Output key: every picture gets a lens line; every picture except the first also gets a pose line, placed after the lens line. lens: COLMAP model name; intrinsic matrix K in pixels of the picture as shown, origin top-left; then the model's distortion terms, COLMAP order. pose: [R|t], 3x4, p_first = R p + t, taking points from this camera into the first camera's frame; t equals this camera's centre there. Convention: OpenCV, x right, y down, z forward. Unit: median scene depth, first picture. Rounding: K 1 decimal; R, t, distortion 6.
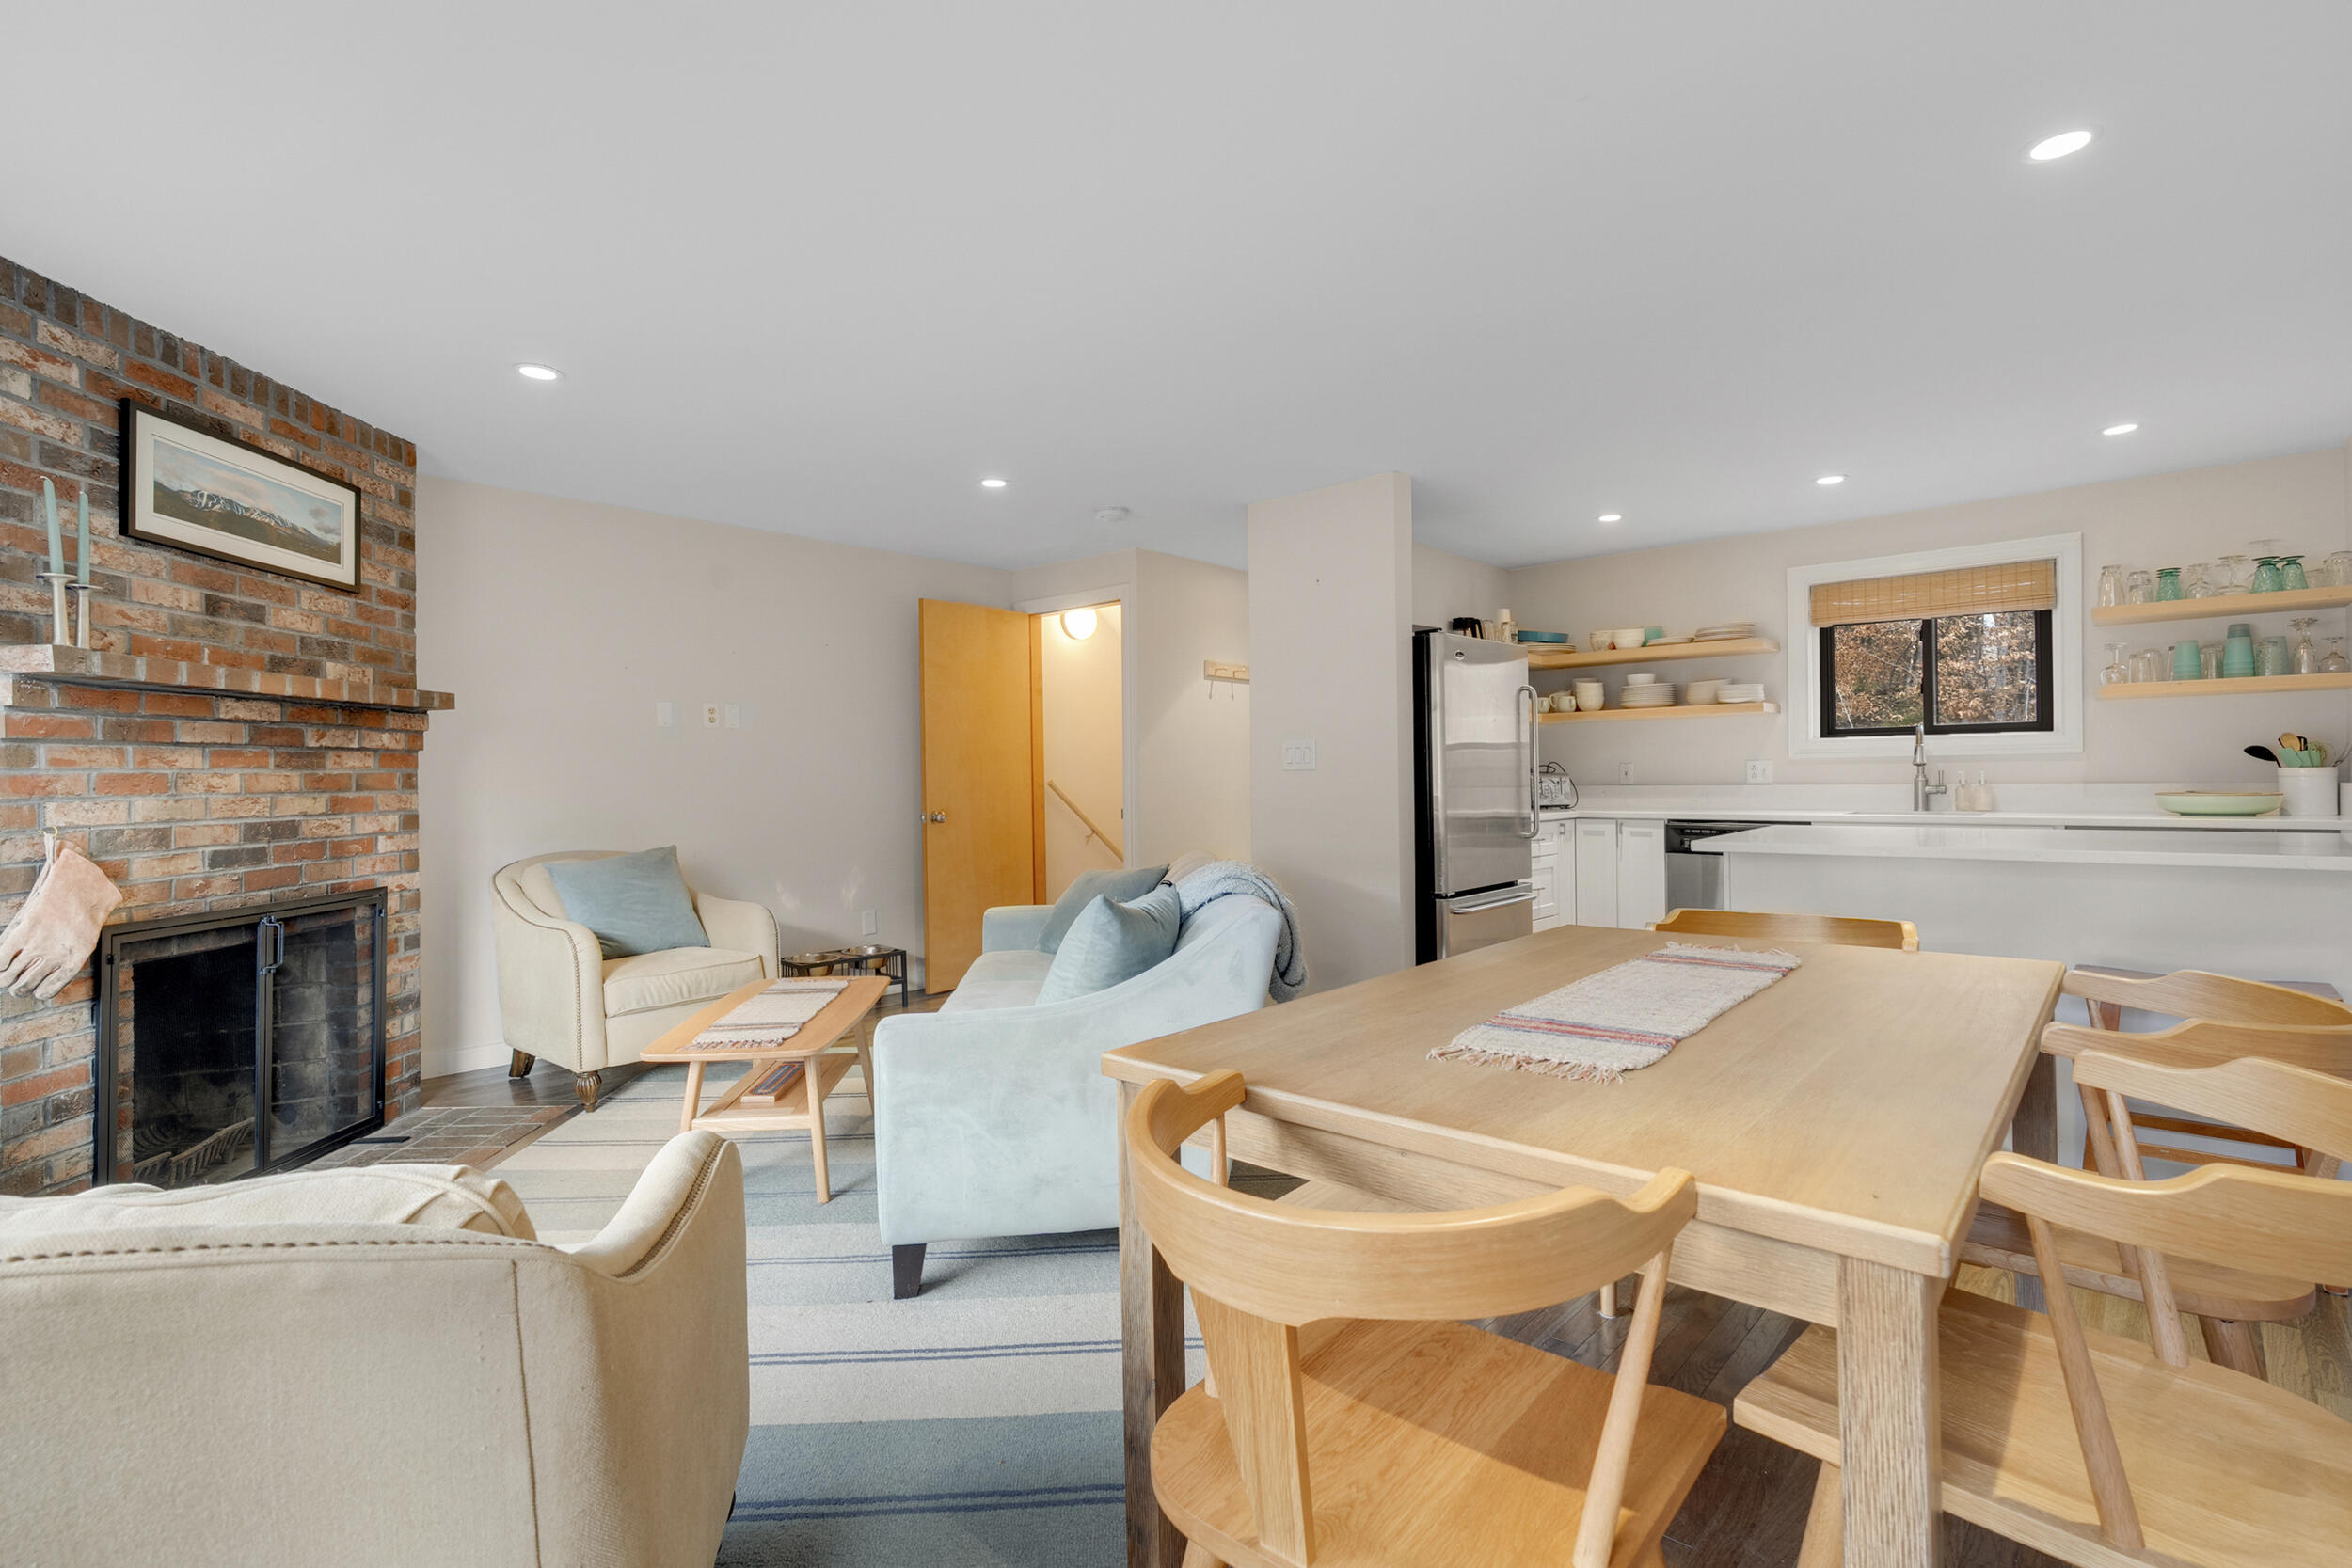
lens RADIAL K [[1069.0, 0, 1143.5], [0, 1069.0, 781.3], [0, 0, 1]] dist [-0.012886, 0.004523]
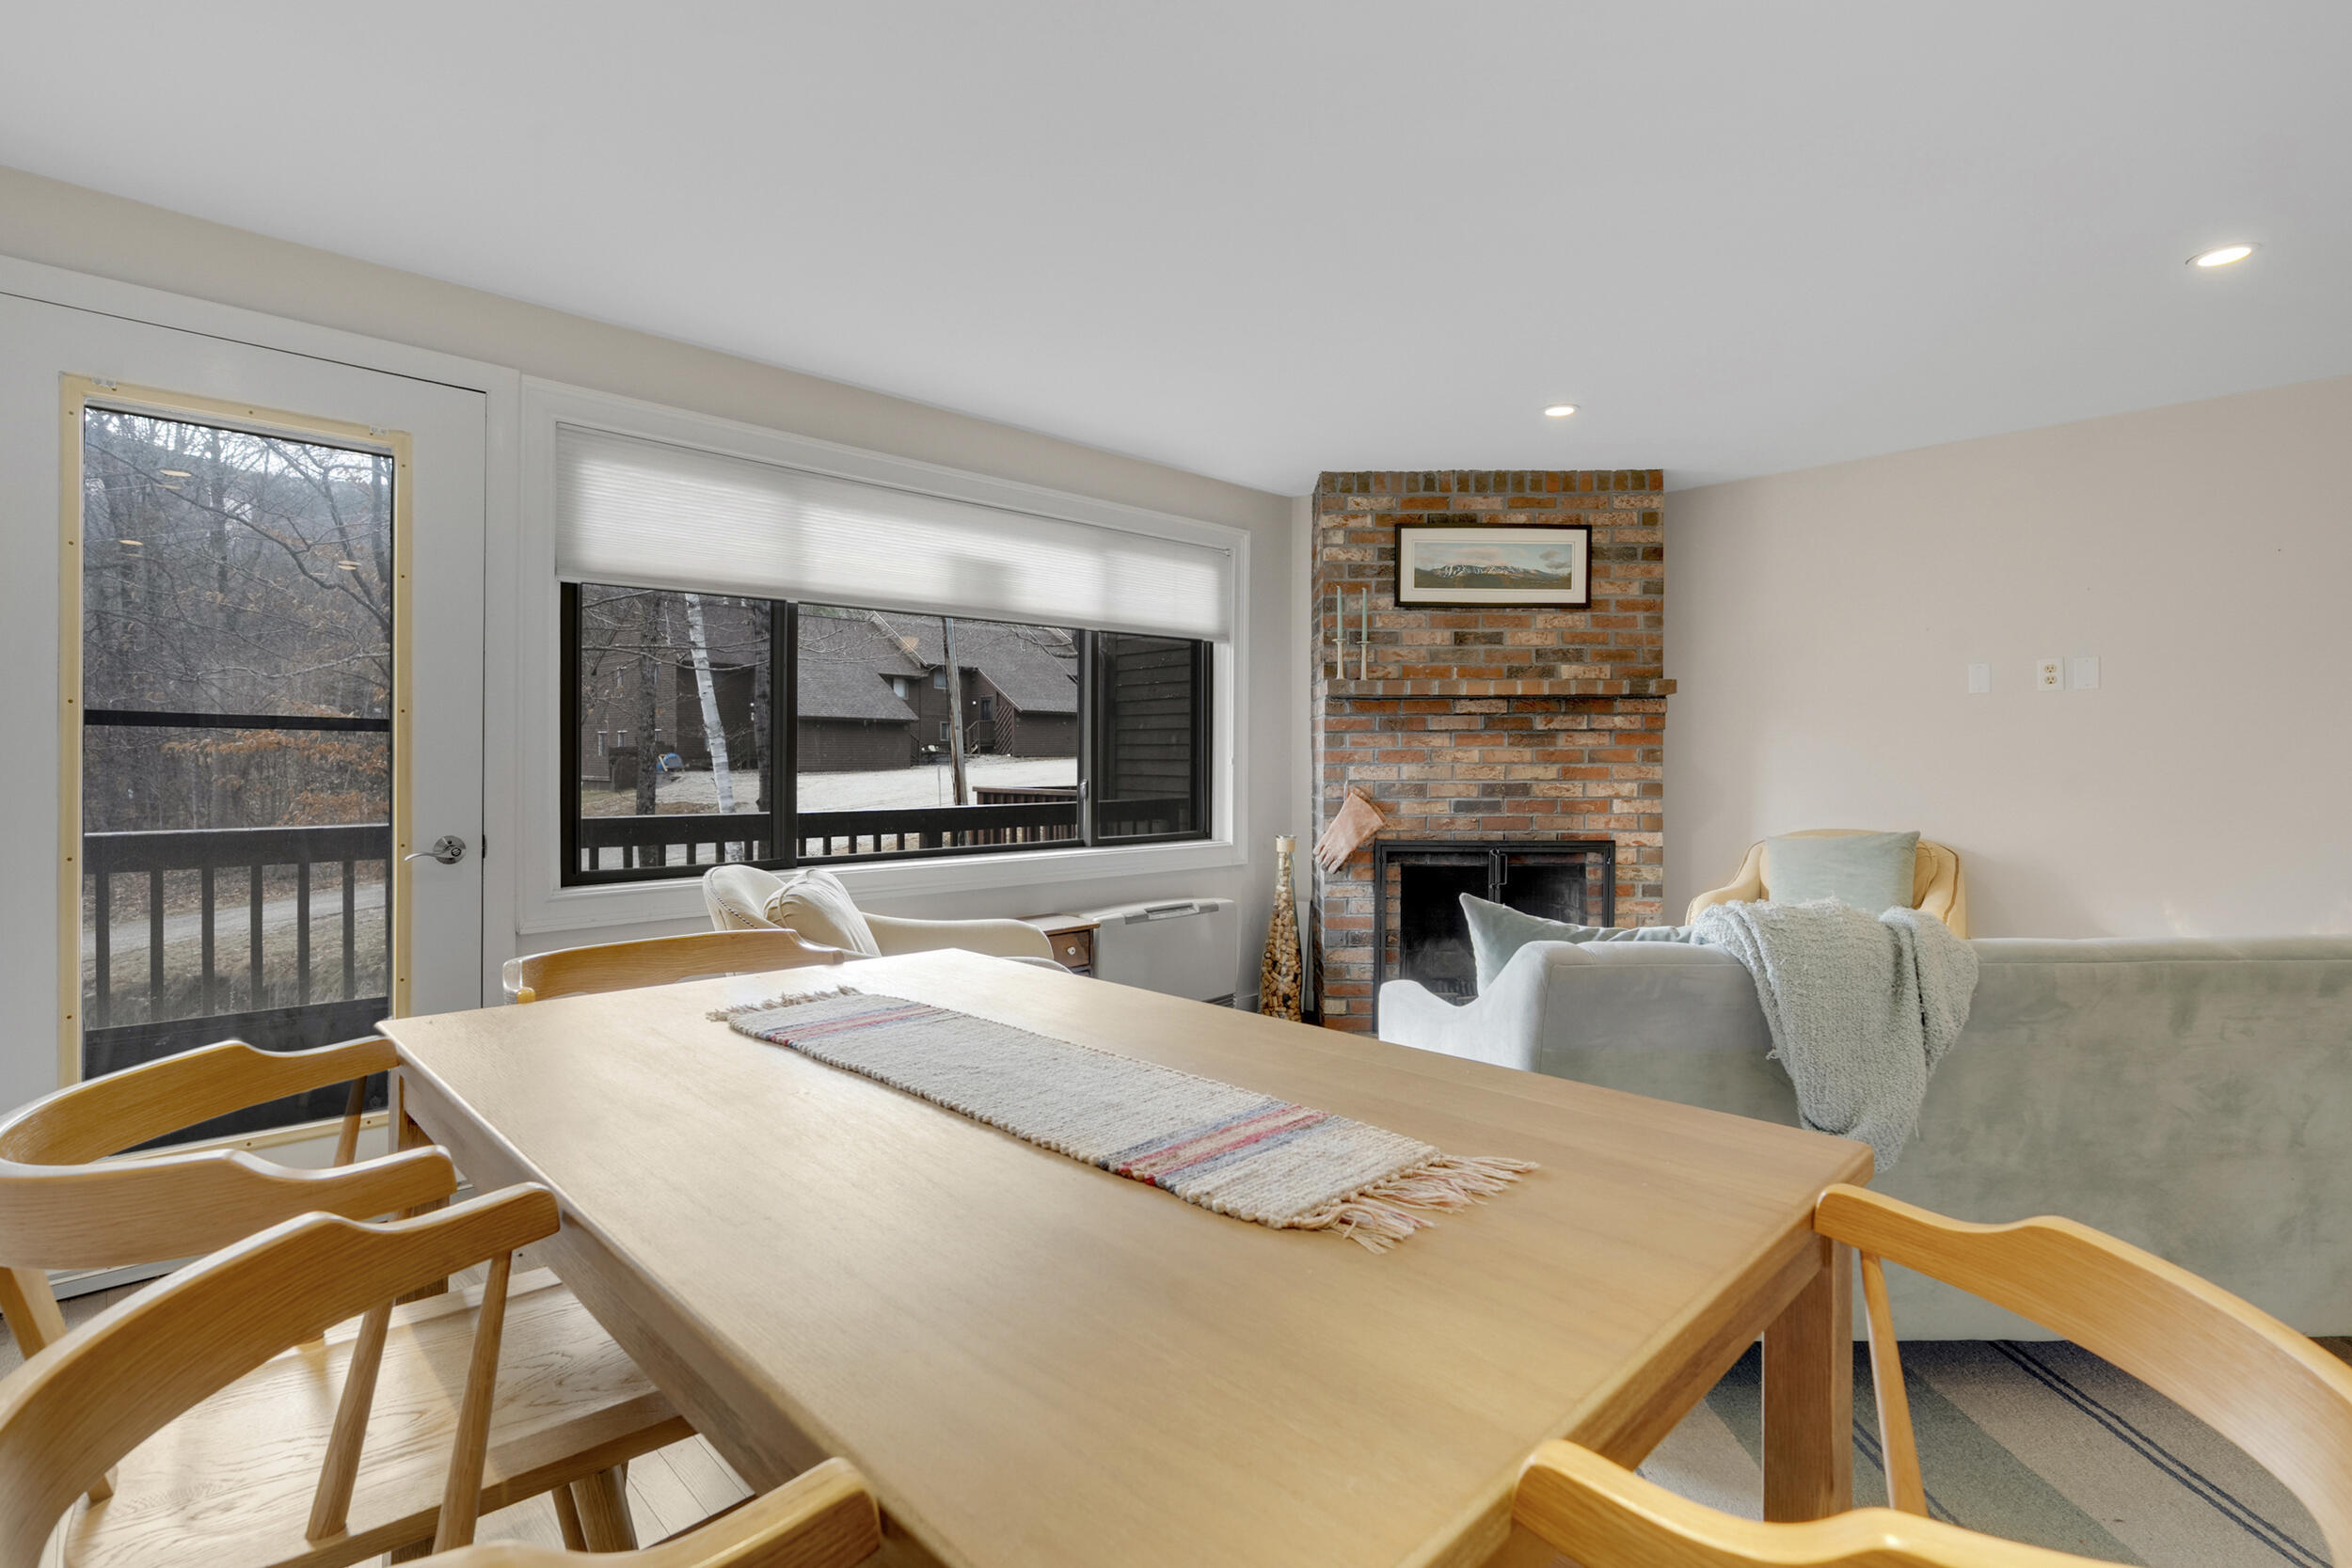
lens RADIAL K [[1115.0, 0, 1230.3], [0, 1115.0, 758.4], [0, 0, 1]] dist [-0.003227, 0.000156]
pose [[-0.010222, 0.010699, -0.999891, 0.683138], [-0.004006, 0.999934, 0.010740, -0.010034], [0.999940, 0.004115, -0.010178, 0.655437]]
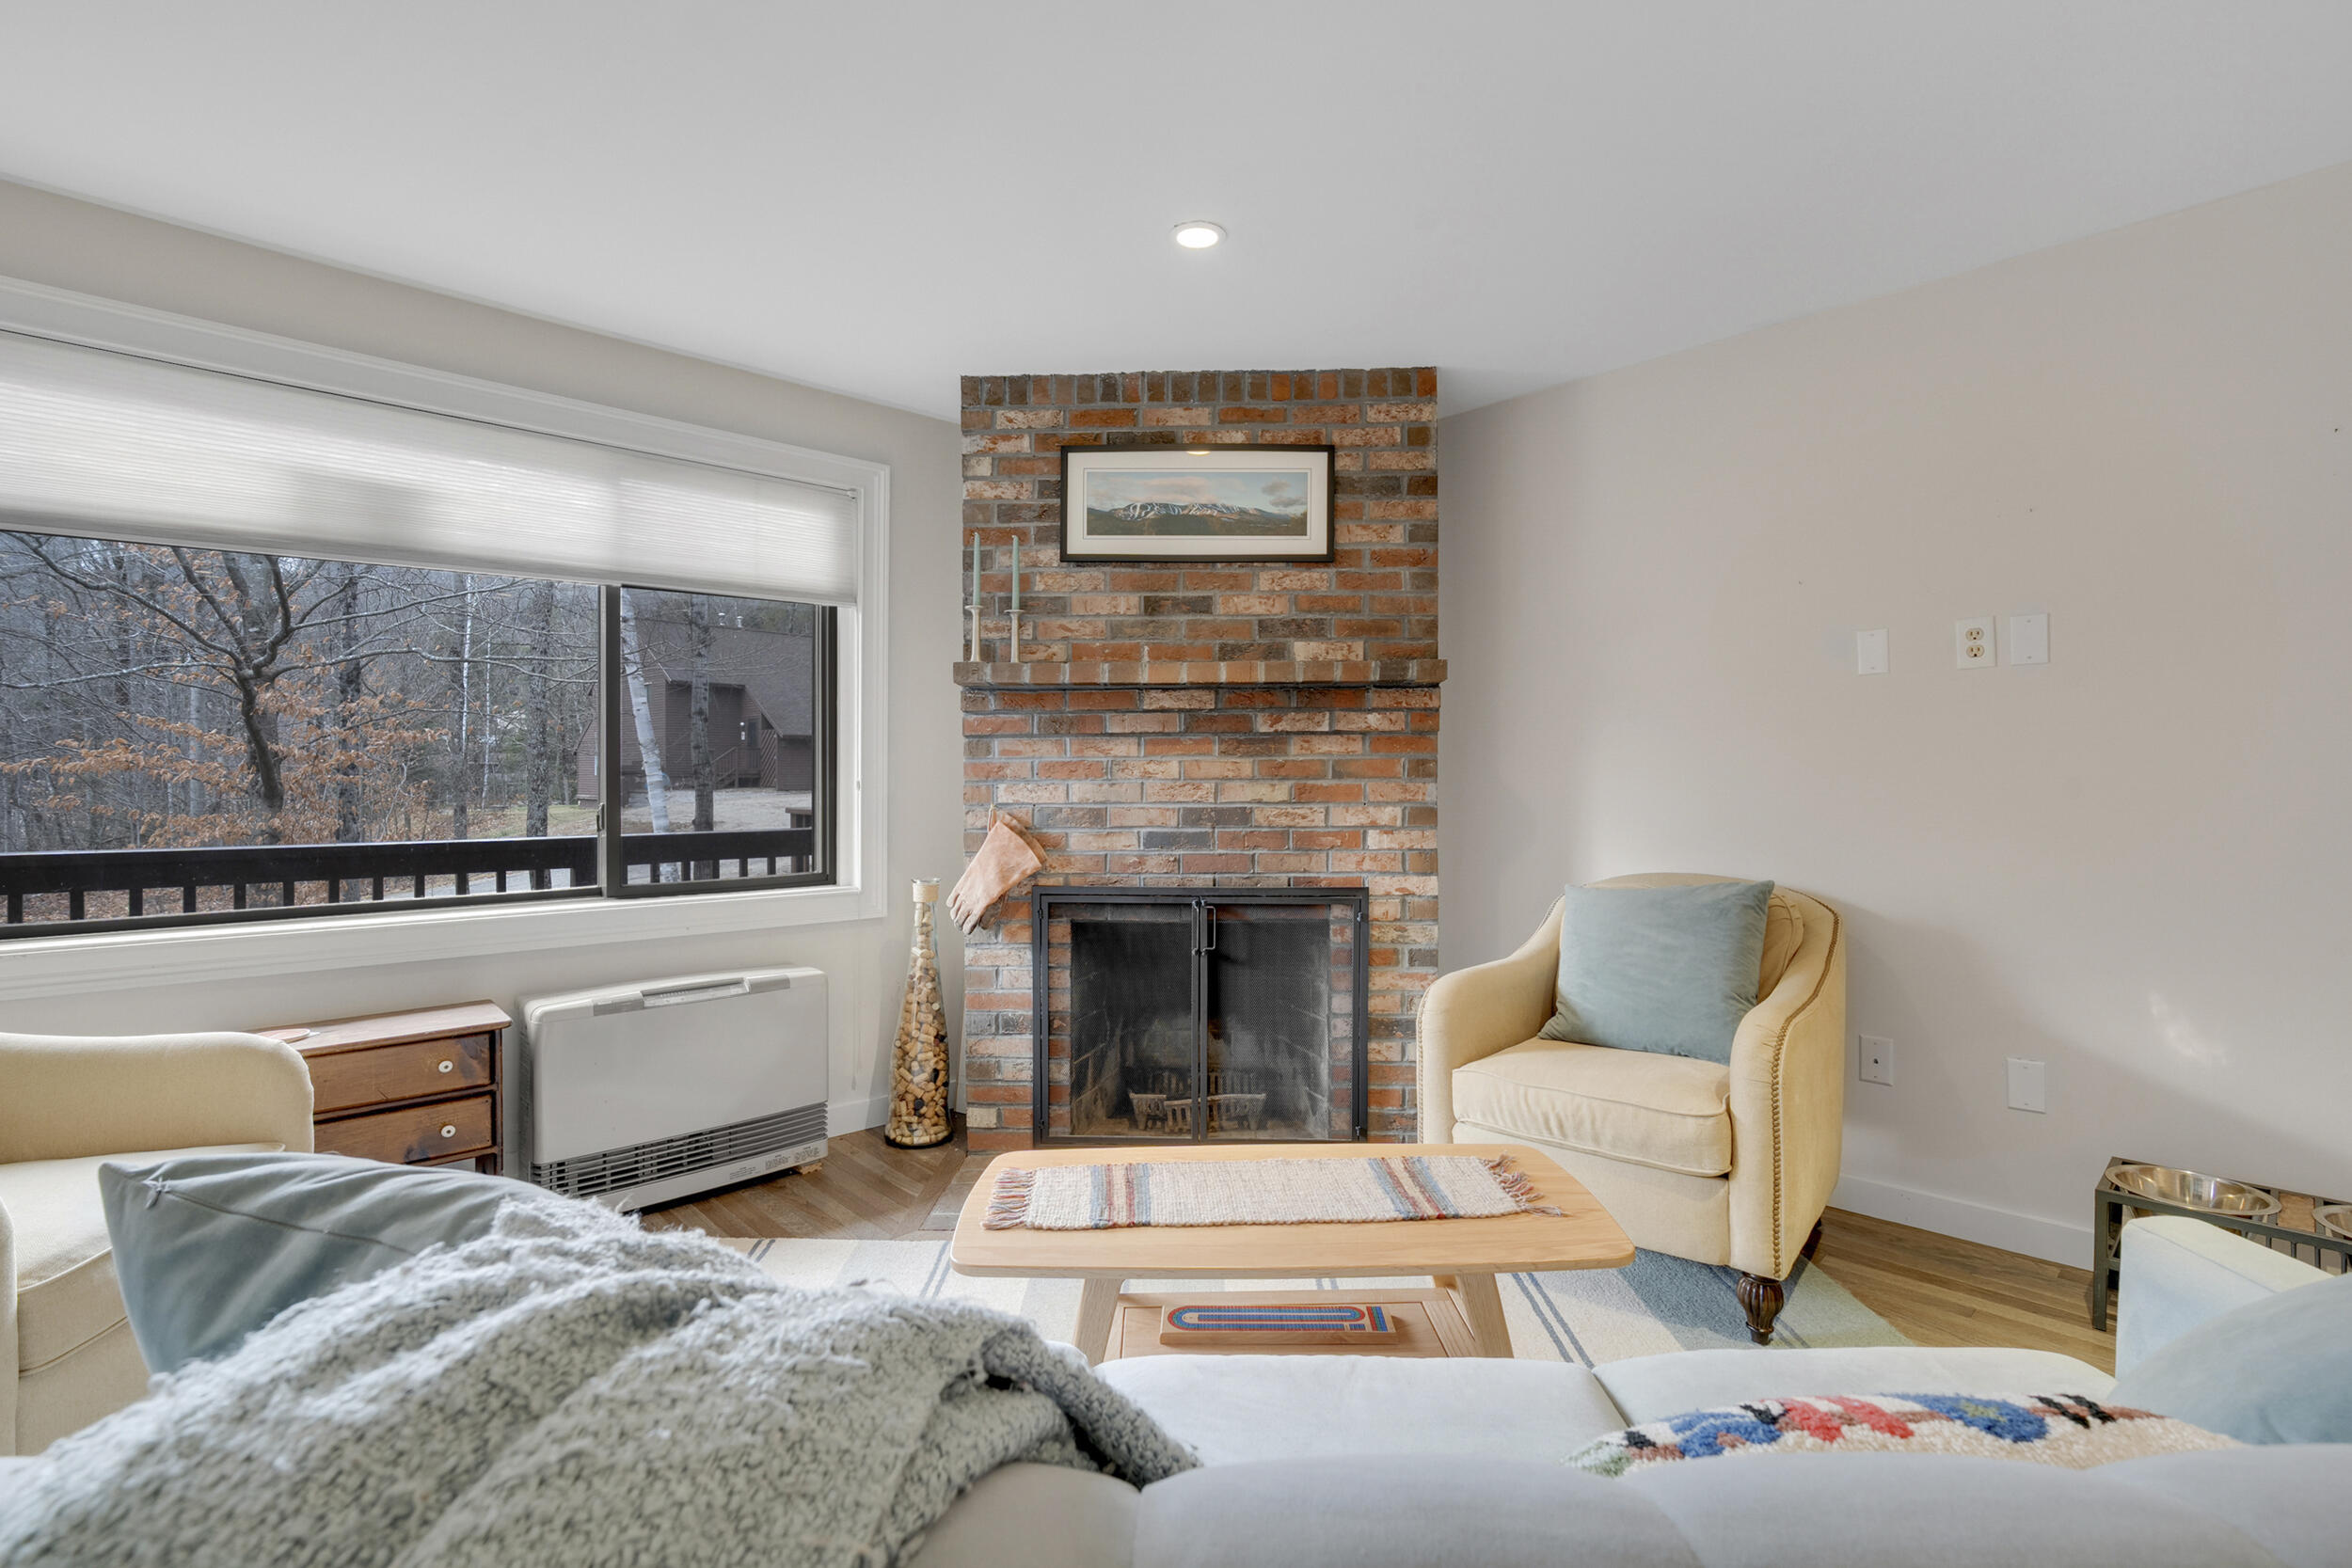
lens RADIAL K [[1083.2, 0, 1220.8], [0, 1083.2, 776.0], [0, 0, 1]] dist [-0.009145, 0.000451]
pose [[-0.039341, 0.010253, -0.999173, 0.218249], [-0.001594, 0.999945, 0.010323, -0.003001], [0.999225, 0.001999, -0.039322, 1.059279]]
